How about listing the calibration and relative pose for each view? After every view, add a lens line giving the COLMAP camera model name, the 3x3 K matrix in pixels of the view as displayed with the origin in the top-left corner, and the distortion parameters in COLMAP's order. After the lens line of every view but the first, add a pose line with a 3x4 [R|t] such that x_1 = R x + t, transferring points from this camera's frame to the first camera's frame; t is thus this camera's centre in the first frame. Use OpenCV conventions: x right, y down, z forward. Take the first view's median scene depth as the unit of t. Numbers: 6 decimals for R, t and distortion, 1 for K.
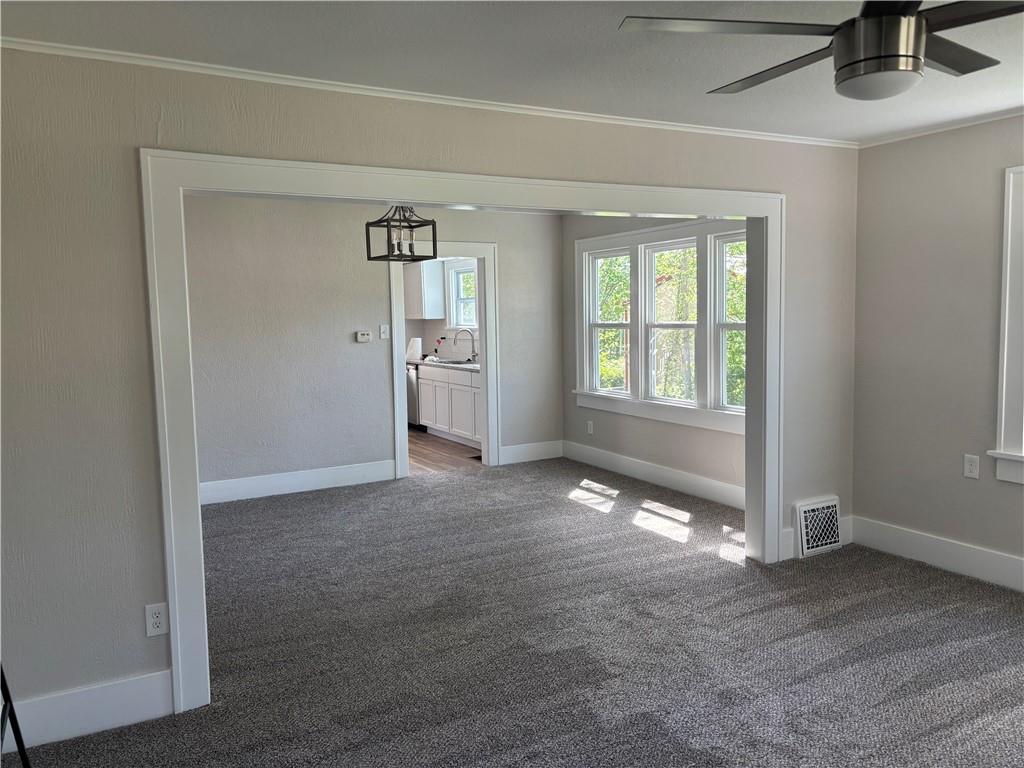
lens RADIAL K [[783.4, 0, 497.2], [0, 783.4, 360.0], [0, 0, 1]] dist [0.054950, -0.065293]
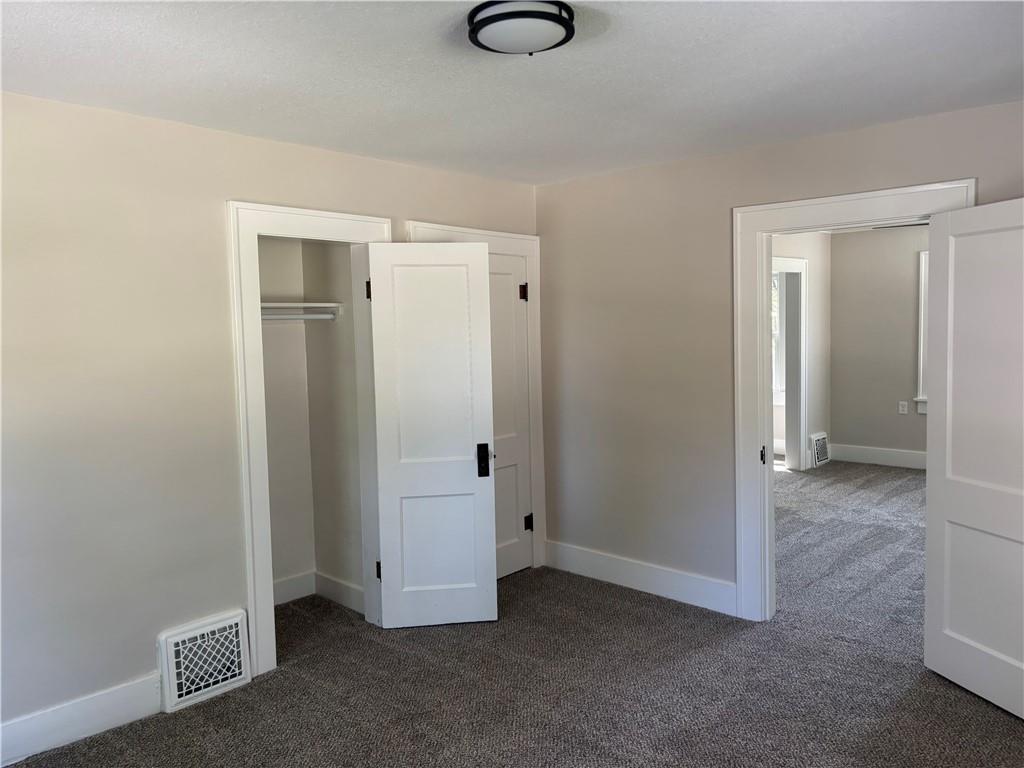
lens RADIAL K [[783.4, 0, 515.6], [0, 783.4, 382.0], [0, 0, 1]] dist [0.054950, -0.065293]
pose [[0.947282, -0.031656, 0.318833, -0.799911], [0.030214, 0.999499, 0.009469, 0.024629], [-0.318973, 0.000663, 0.947764, -0.449898]]
